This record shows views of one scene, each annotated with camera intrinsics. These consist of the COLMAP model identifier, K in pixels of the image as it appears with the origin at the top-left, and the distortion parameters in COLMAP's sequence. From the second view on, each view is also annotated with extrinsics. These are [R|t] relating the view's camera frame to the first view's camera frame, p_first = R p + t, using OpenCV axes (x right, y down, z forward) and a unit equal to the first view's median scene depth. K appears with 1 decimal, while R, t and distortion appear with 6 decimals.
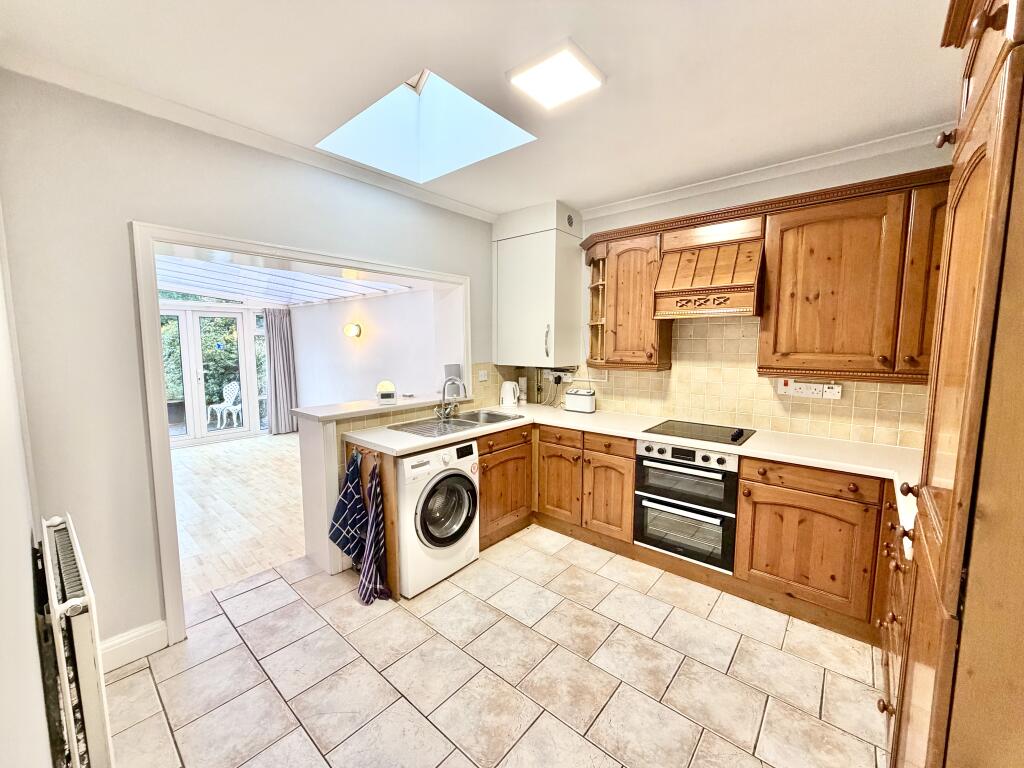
lens RADIAL K [[409.0, 0, 509.2], [0, 409.0, 382.3], [0, 0, 1]] dist [0.000986, 0.000182]
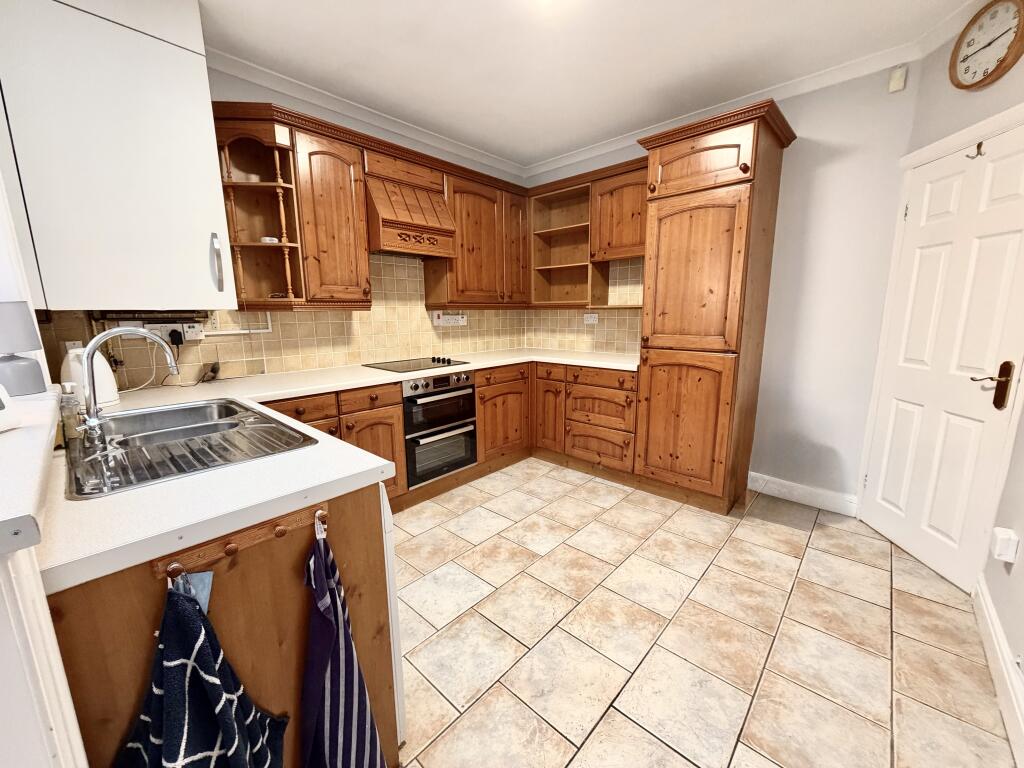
lens RADIAL K [[408.3, 0, 513.9], [0, 408.3, 388.1], [0, 0, 1]] dist [0.000534, 0.000033]
pose [[0.024507, -0.184936, 0.982445, -0.639029], [0.107604, 0.977519, 0.181325, 0.015438], [-0.993892, 0.101271, 0.043856, 0.762986]]
